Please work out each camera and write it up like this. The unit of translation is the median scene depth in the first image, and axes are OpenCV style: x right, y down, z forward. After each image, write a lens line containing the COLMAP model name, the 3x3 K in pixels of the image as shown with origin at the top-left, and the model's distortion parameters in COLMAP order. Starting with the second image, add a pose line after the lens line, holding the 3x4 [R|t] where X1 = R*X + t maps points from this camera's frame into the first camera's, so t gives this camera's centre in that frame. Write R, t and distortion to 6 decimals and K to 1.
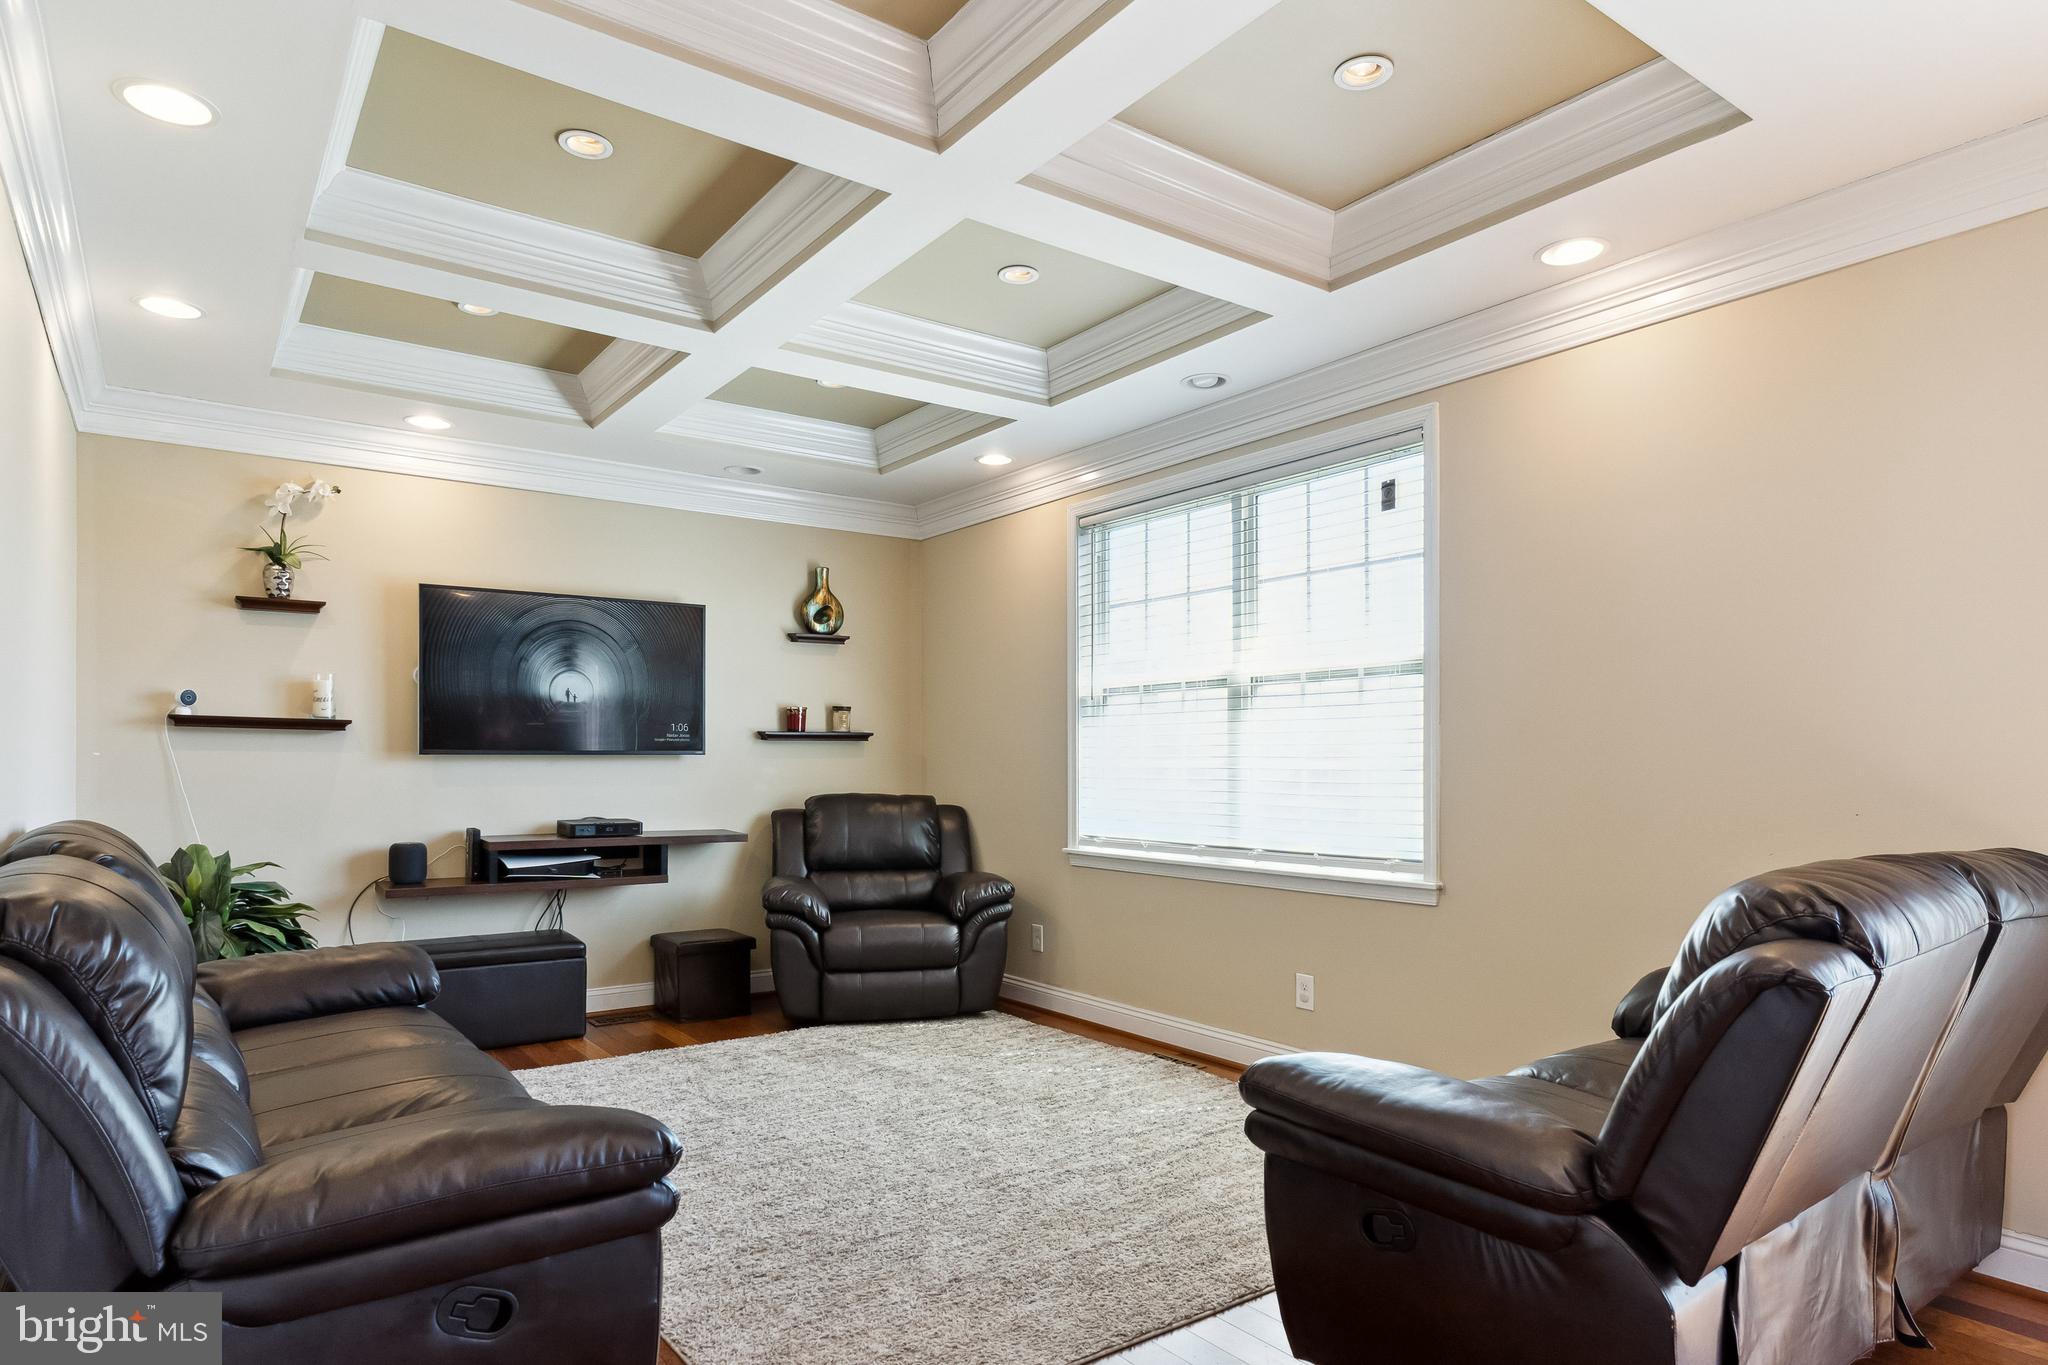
lens RADIAL K [[1187.7, 0, 1020.3], [0, 1187.7, 767.3], [0, 0, 1]] dist [-0.002371, -0.000690]
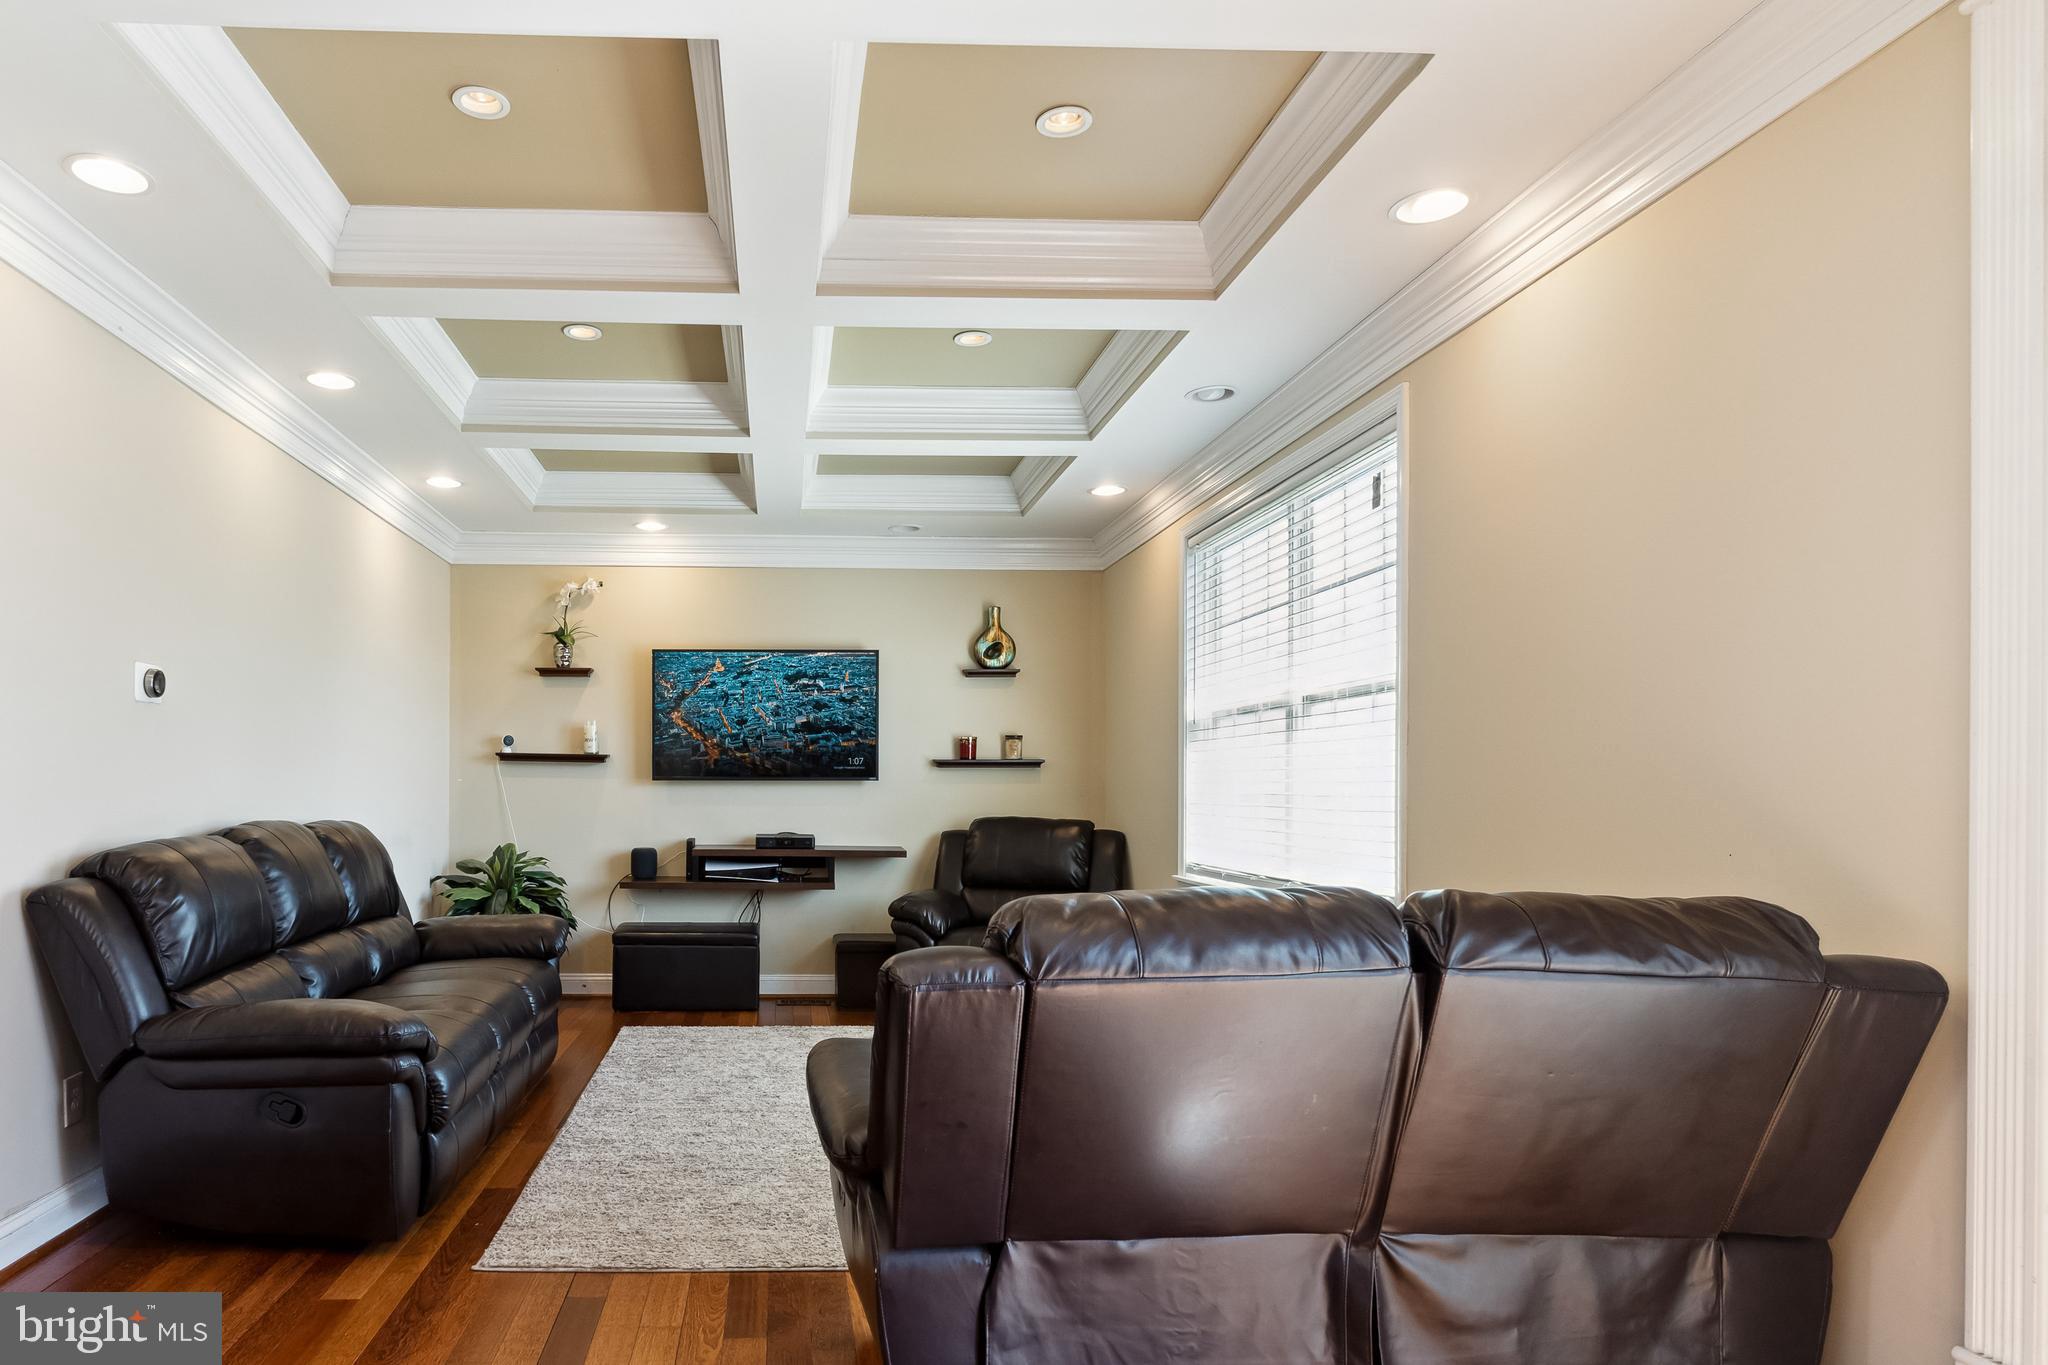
lens RADIAL K [[1218.9, 0, 813.9], [0, 1218.9, 792.0], [0, 0, 1]] dist [0.000711, 0.000143]
pose [[0.825598, 0.002547, -0.564253, 0.373347], [-0.005879, 0.999974, -0.004087, 0.005876], [0.564228, 0.006691, 0.825592, -0.005622]]
